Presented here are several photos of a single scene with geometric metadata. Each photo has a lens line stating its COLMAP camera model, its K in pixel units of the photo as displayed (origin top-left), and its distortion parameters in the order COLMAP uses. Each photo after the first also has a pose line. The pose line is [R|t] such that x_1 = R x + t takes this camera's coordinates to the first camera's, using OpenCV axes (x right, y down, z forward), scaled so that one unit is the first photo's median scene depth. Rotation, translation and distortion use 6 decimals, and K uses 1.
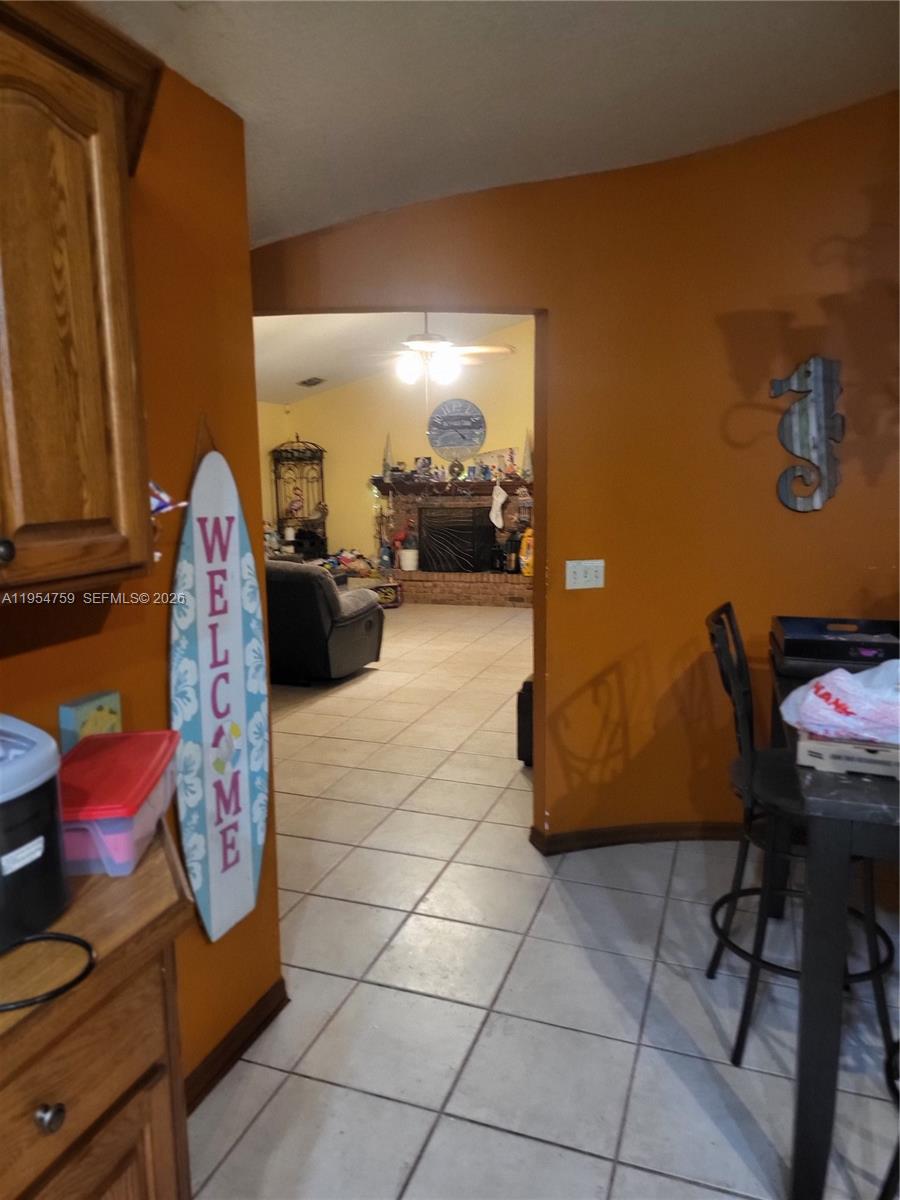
lens RADIAL K [[847.8, 0, 422.6], [0, 847.8, 598.6], [0, 0, 1]] dist [0.067400, -0.064631]
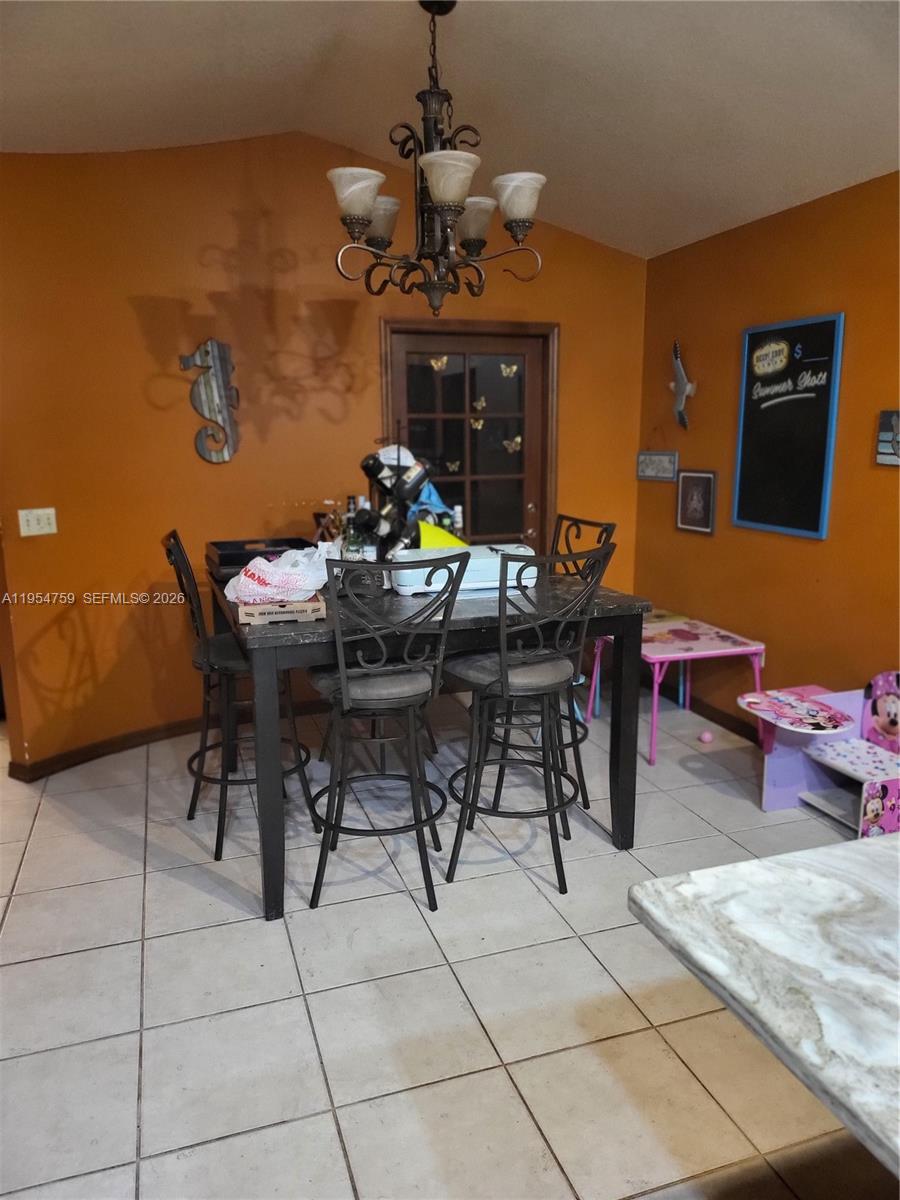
lens RADIAL K [[847.8, 0, 447.4], [0, 847.8, 603.8], [0, 0, 1]] dist [0.067400, -0.064631]
pose [[0.771855, -0.117693, 0.624811, -0.110618], [0.092261, 0.993049, 0.073082, 0.046258], [-0.629069, 0.001237, 0.777349, -0.204076]]
